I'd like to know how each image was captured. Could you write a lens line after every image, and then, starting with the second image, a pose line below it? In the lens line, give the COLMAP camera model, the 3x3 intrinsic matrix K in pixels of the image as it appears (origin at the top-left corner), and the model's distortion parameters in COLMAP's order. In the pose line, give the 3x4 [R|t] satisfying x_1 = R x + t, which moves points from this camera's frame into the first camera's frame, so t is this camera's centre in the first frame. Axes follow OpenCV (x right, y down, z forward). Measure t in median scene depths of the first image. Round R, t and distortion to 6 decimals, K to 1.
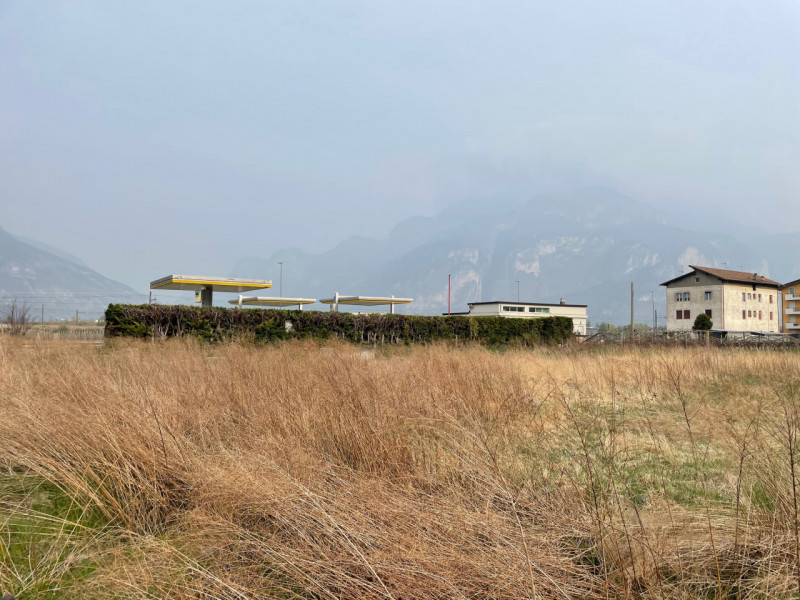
lens RADIAL K [[613.0, 0, 399.9], [0, 613.0, 296.0], [0, 0, 1]] dist [0.113305, -0.160937]
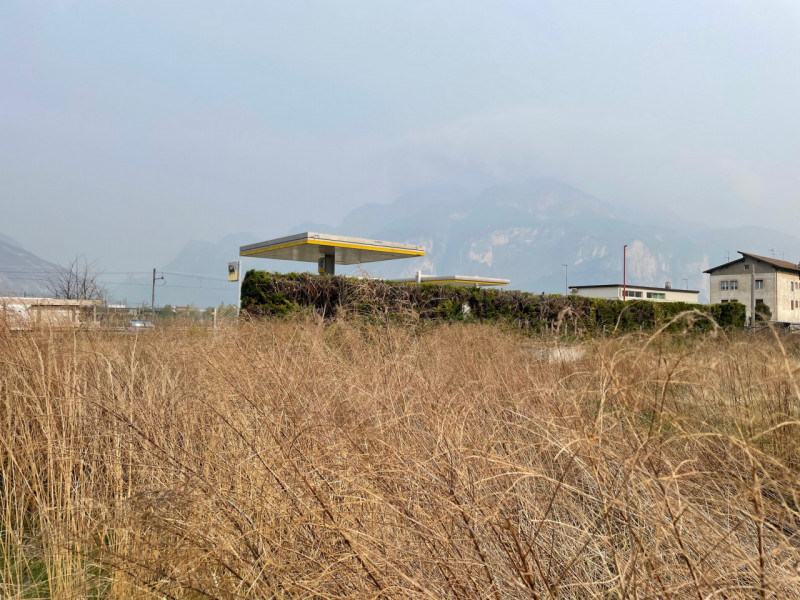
lens RADIAL K [[613.0, 0, 399.9], [0, 613.0, 296.0], [0, 0, 1]] dist [0.113305, -0.160937]
pose [[0.996716, 0.013149, 0.079902, -0.114227], [-0.014669, 0.999722, 0.018468, 0.007756], [-0.079637, -0.019580, 0.996632, 0.115837]]
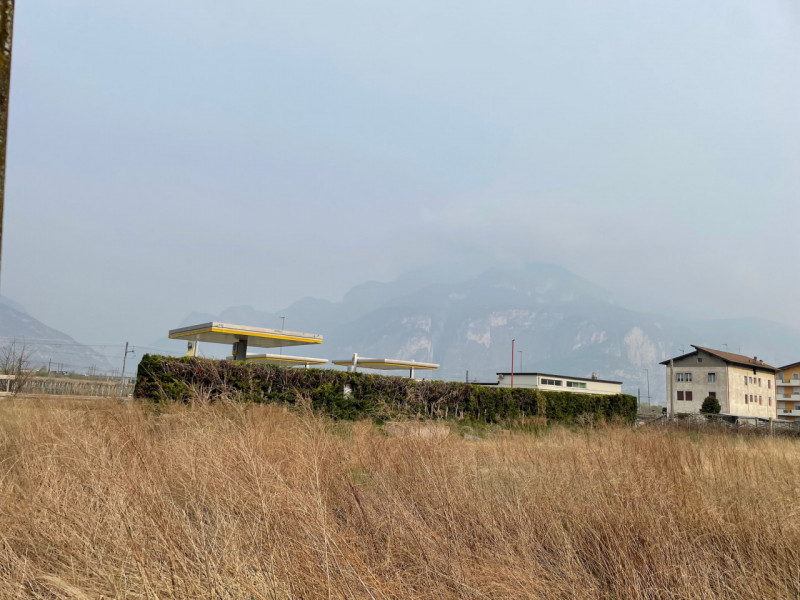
lens RADIAL K [[612.4, 0, 387.6], [0, 612.4, 302.4], [0, 0, 1]] dist [0.112378, -0.155348]
pose [[0.996770, 0.056592, 0.056979, -0.066338], [-0.050964, 0.994095, -0.095796, 0.002287], [-0.062064, 0.092583, 0.993769, 0.064078]]
